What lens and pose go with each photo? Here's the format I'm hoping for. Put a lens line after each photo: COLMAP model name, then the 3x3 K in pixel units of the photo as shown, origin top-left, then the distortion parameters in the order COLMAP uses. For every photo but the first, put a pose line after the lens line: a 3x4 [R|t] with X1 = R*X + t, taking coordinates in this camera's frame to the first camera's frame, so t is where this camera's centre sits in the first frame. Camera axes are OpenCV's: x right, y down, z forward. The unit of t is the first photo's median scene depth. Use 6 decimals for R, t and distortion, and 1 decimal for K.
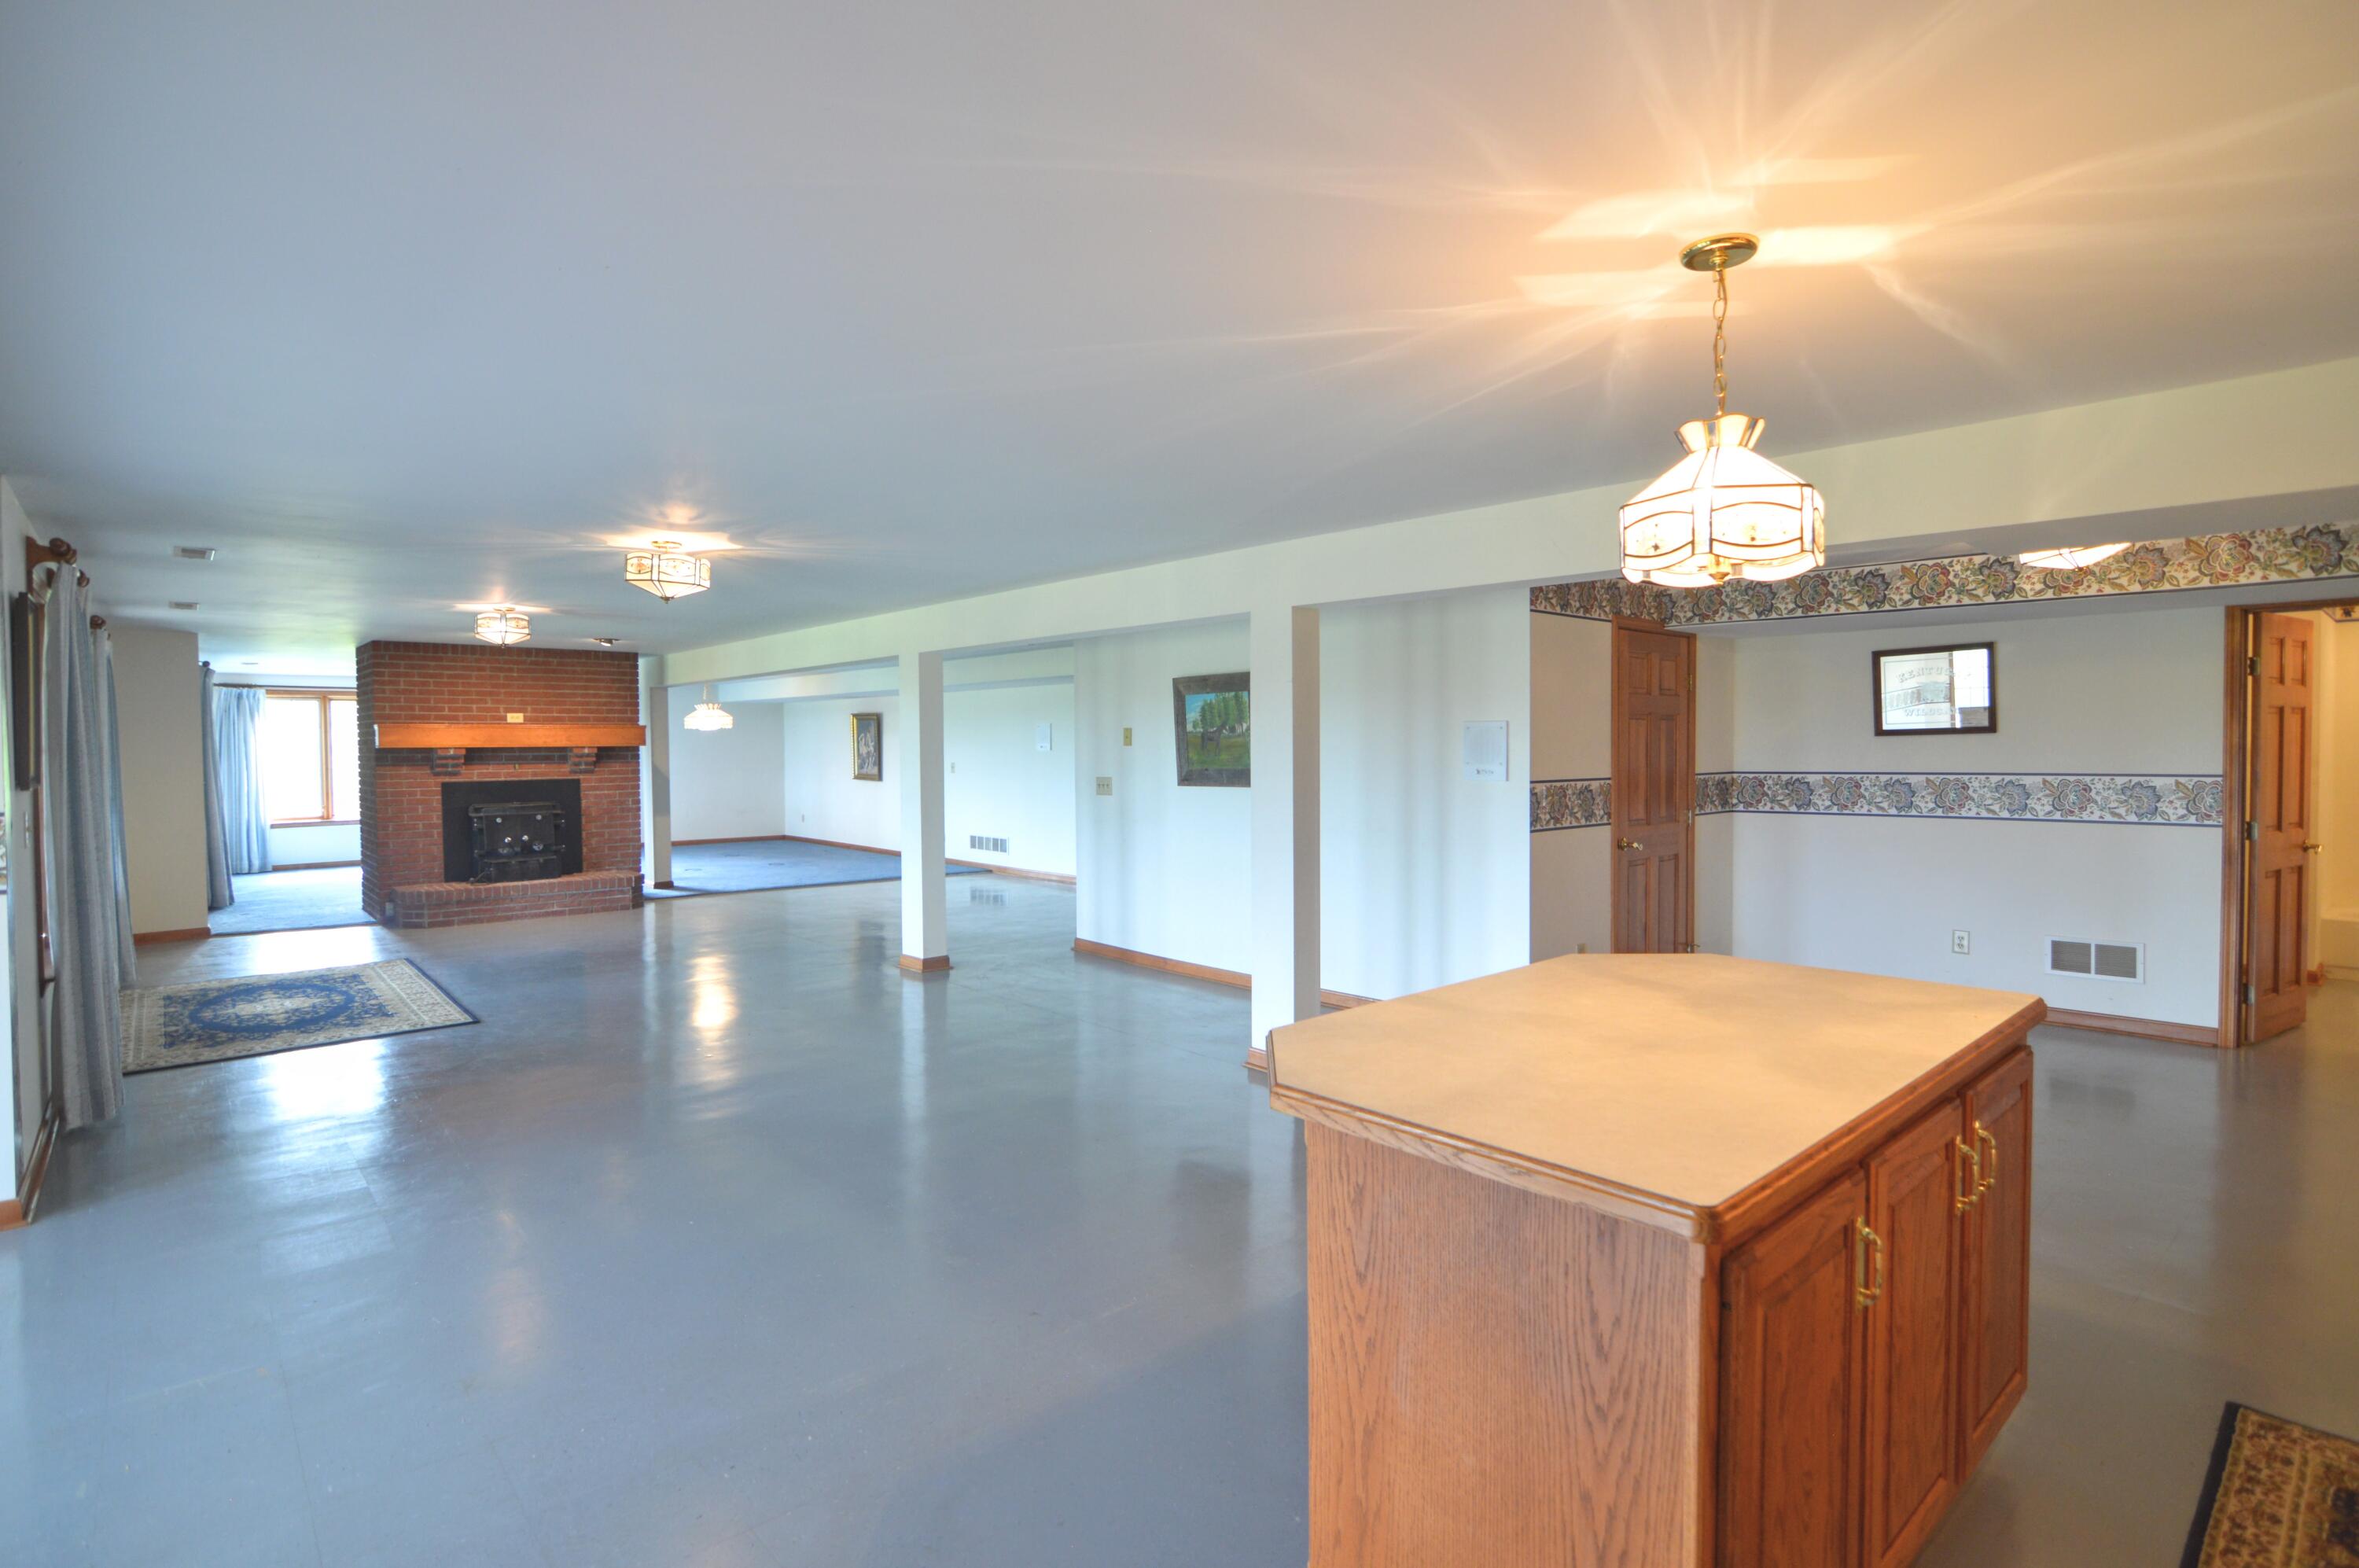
lens RADIAL K [[1177.9, 0, 1166.2], [0, 1177.9, 769.5], [0, 0, 1]] dist [-0.024948, 0.000106]
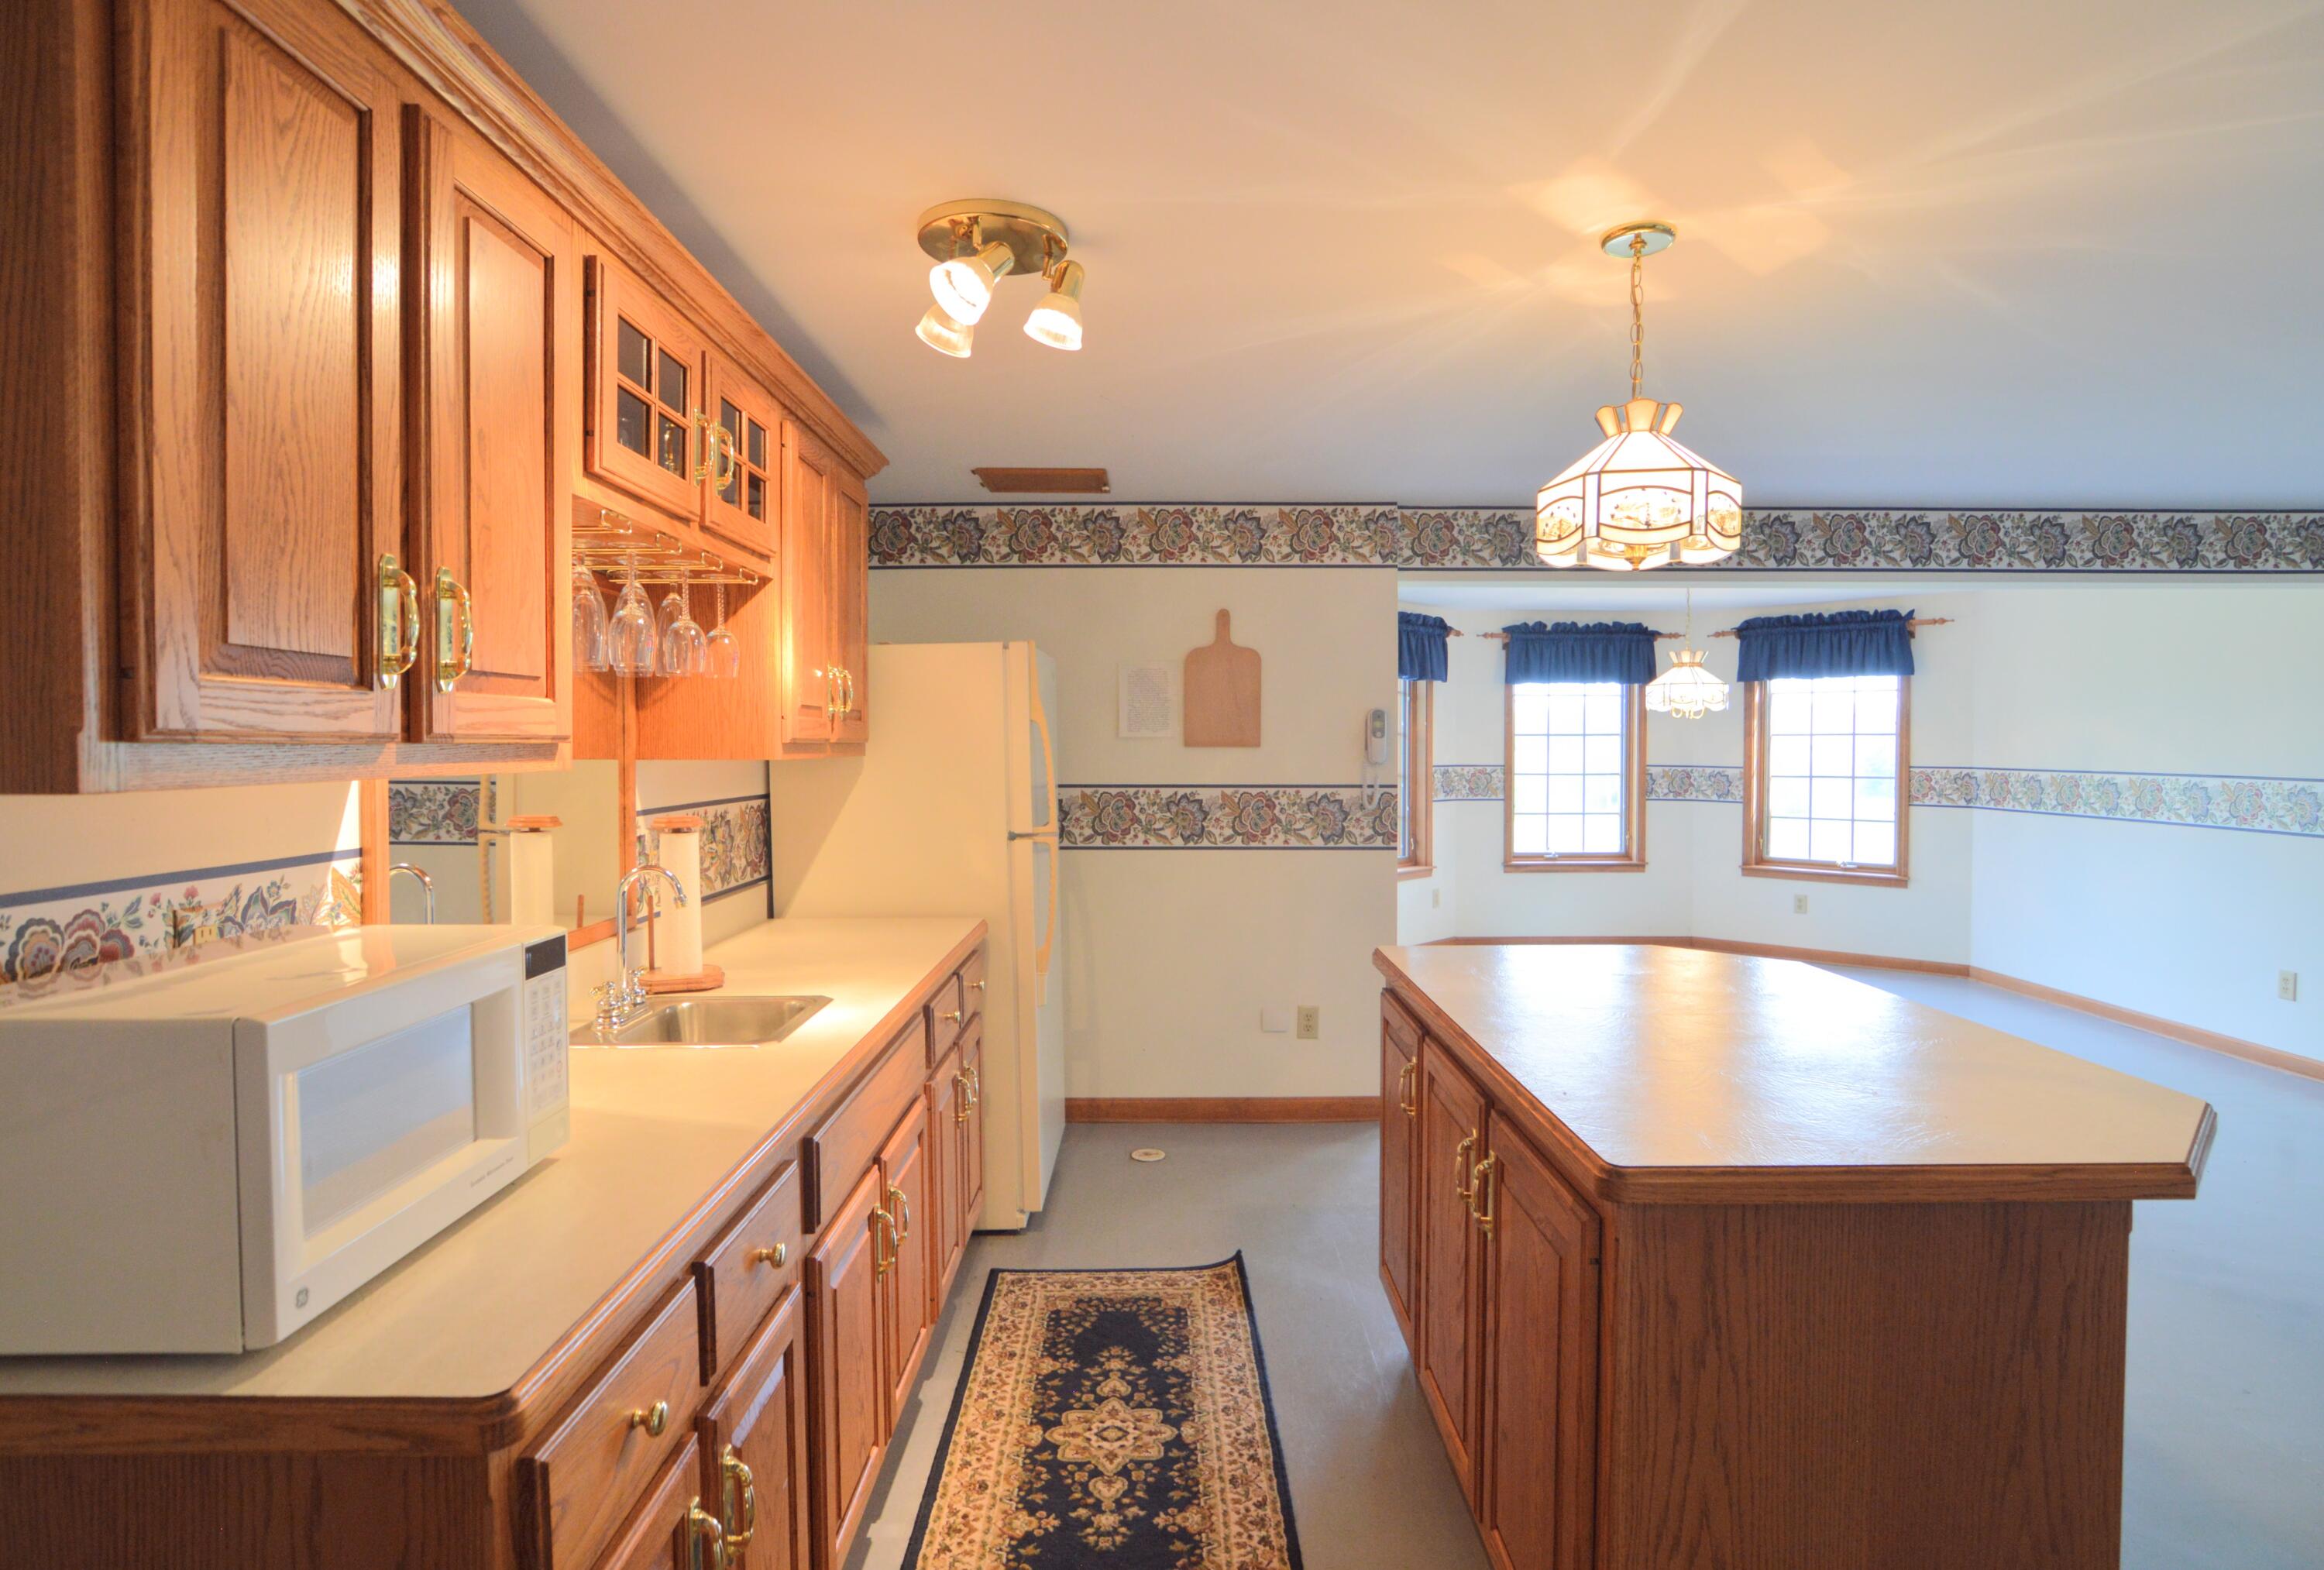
lens RADIAL K [[1192.9, 0, 1166.3], [0, 1192.9, 772.5], [0, 0, 1]] dist [-0.025135, 0.003348]
pose [[-0.659586, 0.027243, -0.751135, 0.551083], [-0.012832, 0.998789, 0.047494, -0.013867], [0.751519, 0.040965, -0.658438, 0.506164]]
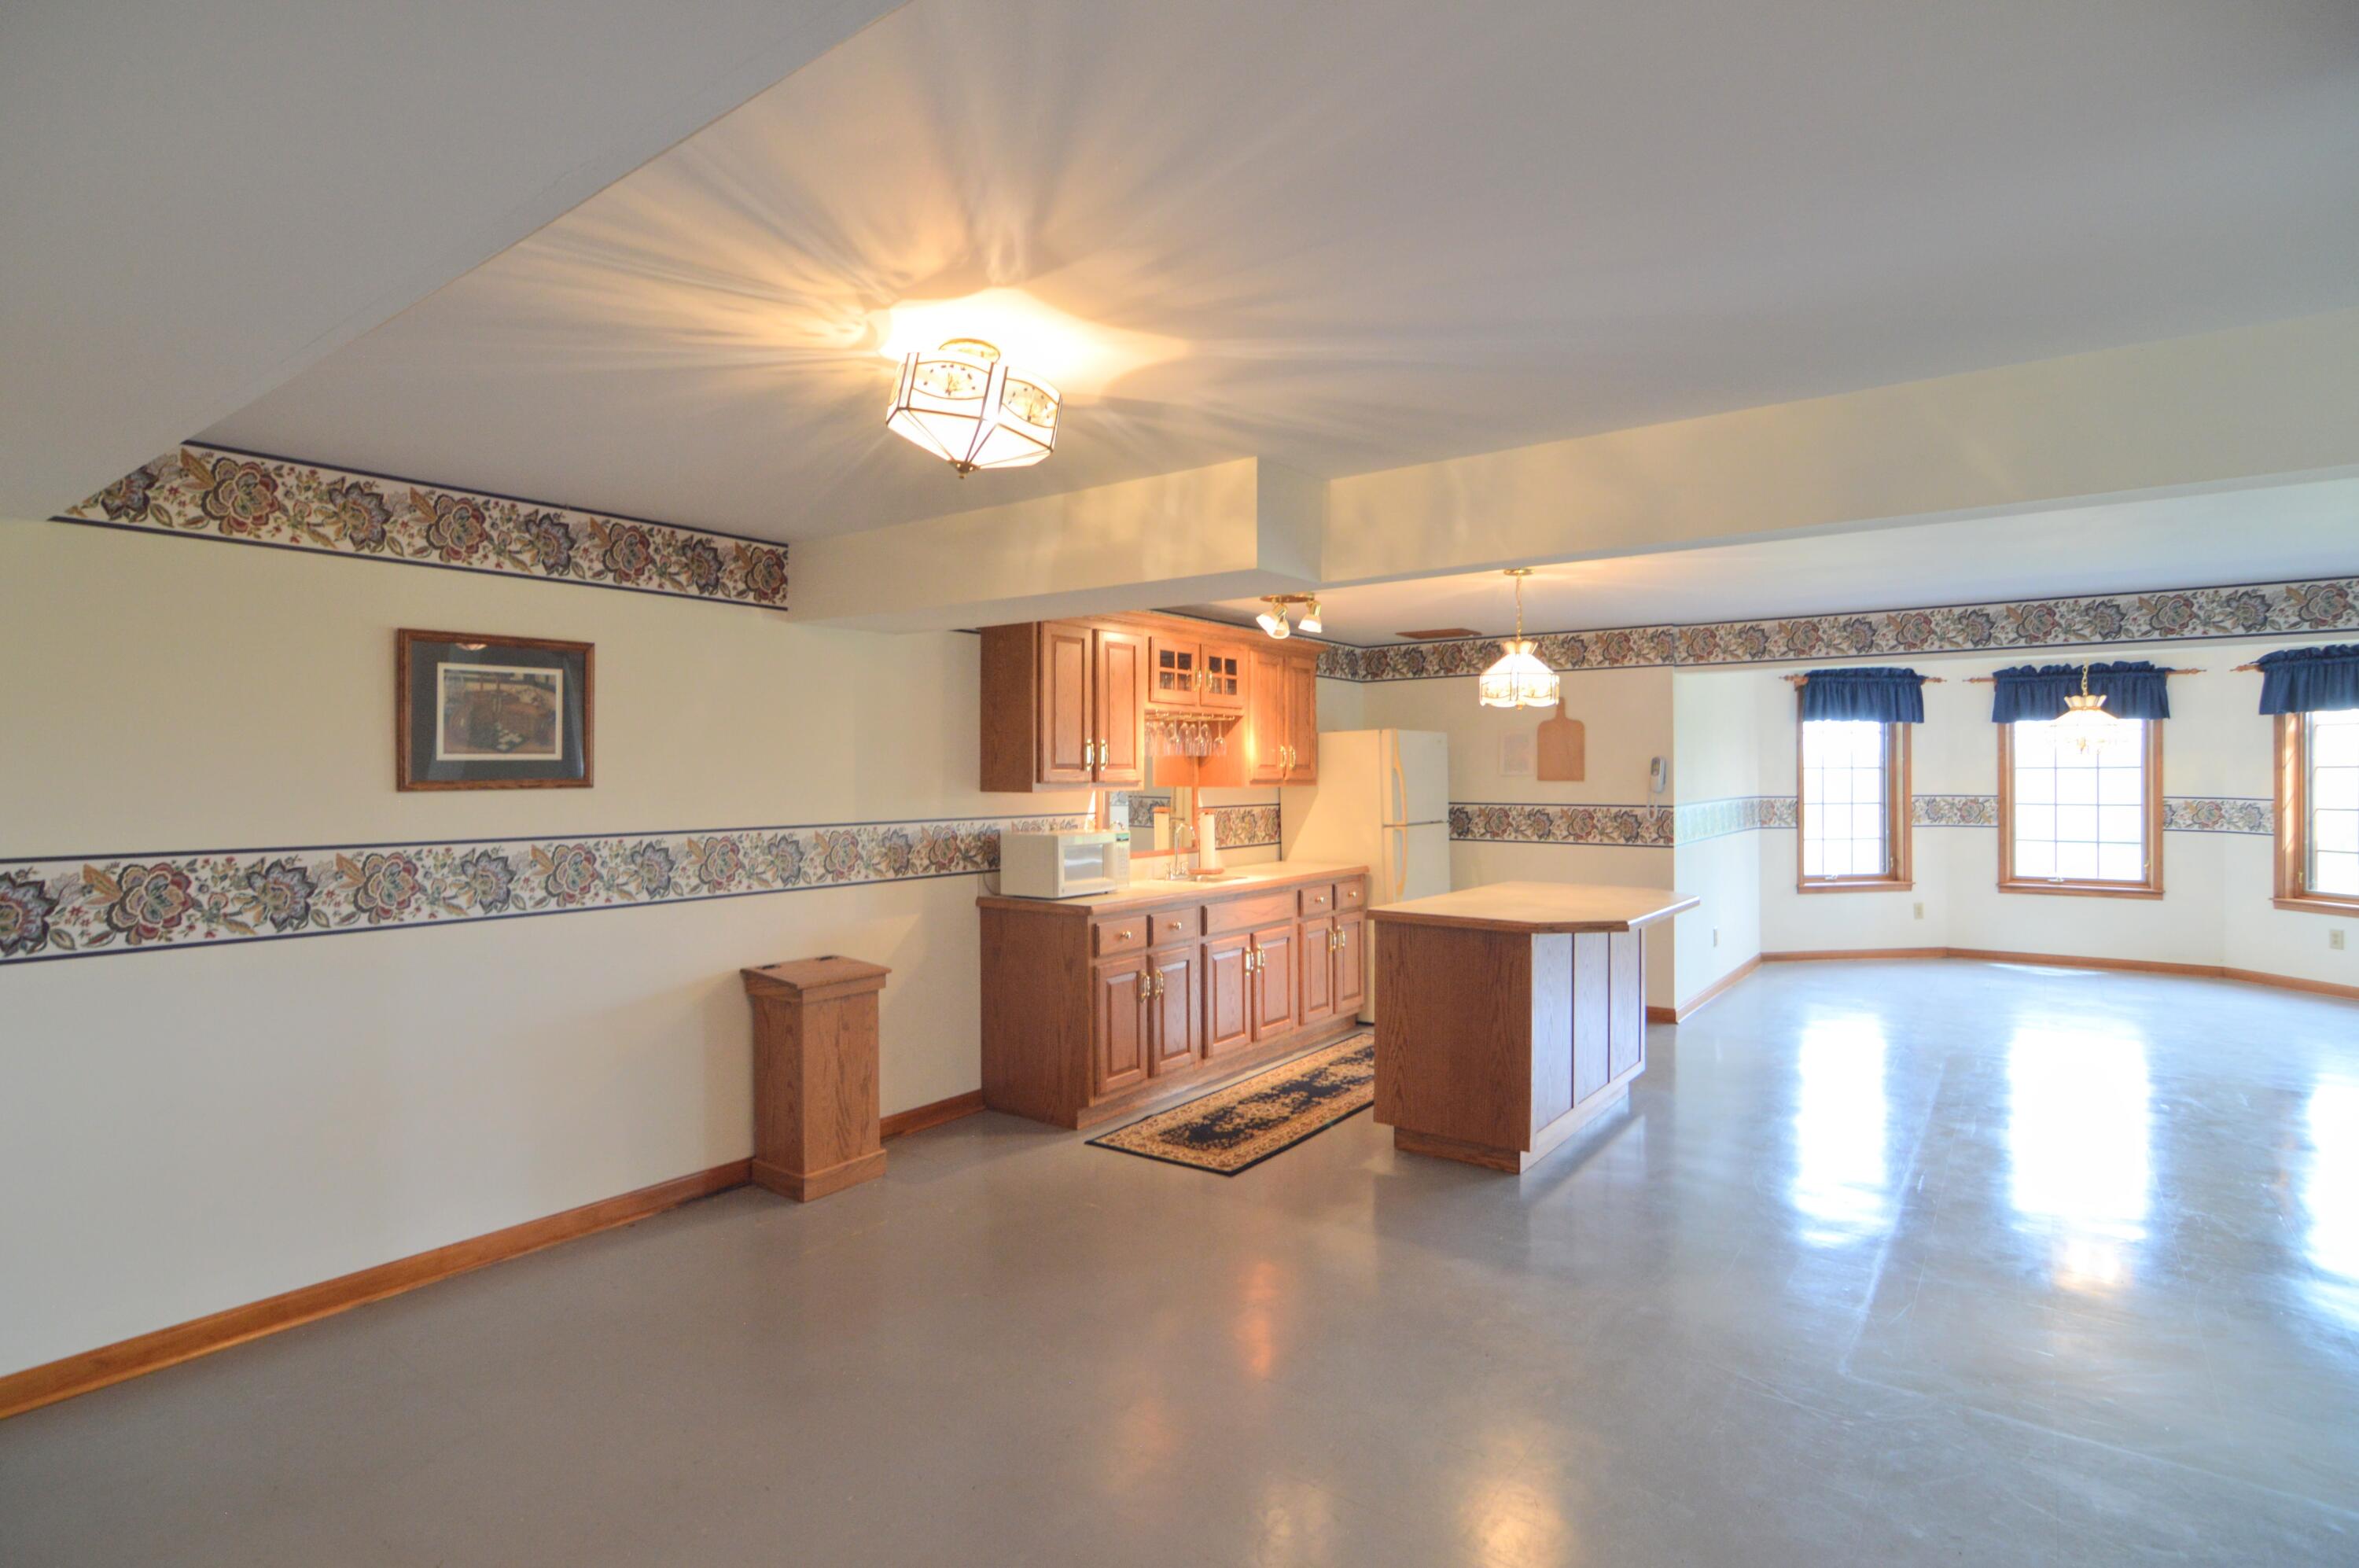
lens RADIAL K [[1177.9, 0, 1166.2], [0, 1177.9, 769.5], [0, 0, 1]] dist [-0.024948, 0.000106]
pose [[-0.978869, 0.011192, -0.204182, 0.609010], [0.006387, 0.999687, 0.024177, -0.038771], [0.204388, 0.022362, -0.978634, 1.153447]]
